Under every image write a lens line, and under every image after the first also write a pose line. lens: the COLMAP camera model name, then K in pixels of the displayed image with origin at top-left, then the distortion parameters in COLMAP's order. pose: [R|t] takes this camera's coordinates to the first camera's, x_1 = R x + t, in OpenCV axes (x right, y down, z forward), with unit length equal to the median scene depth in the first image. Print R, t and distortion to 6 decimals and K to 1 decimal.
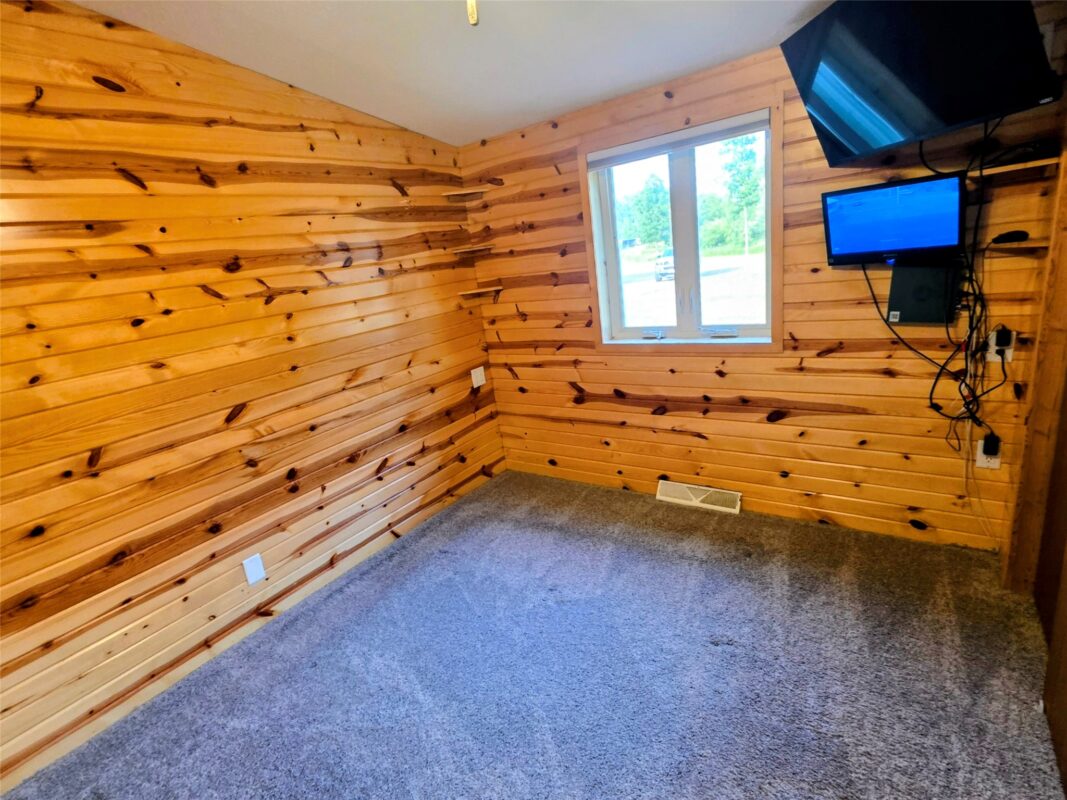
lens RADIAL K [[518.6, 0, 533.5], [0, 518.6, 400.0], [0, 0, 1]] dist [0.003319, 0.000929]
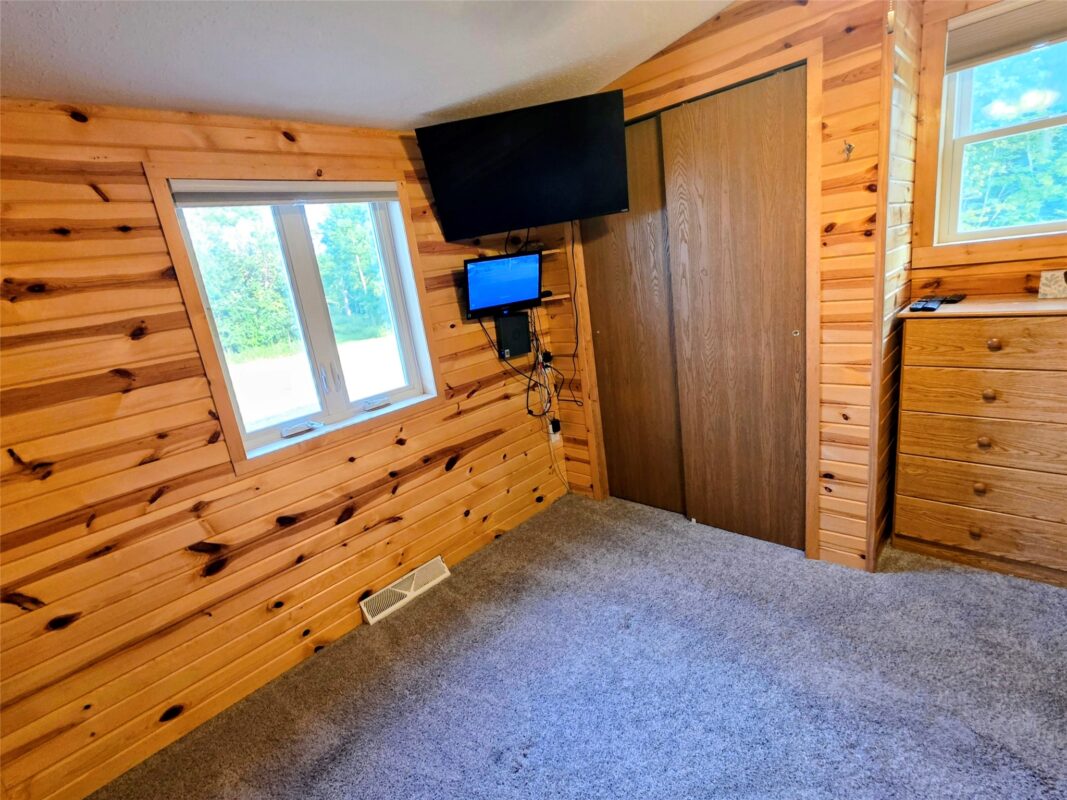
lens RADIAL K [[518.6, 0, 533.5], [0, 518.6, 400.0], [0, 0, 1]] dist [0.003319, 0.000929]
pose [[0.161552, -0.148398, 0.975643, -0.480341], [0.381436, 0.921186, 0.076955, -0.097398], [-0.910169, 0.359713, 0.205424, 0.541984]]
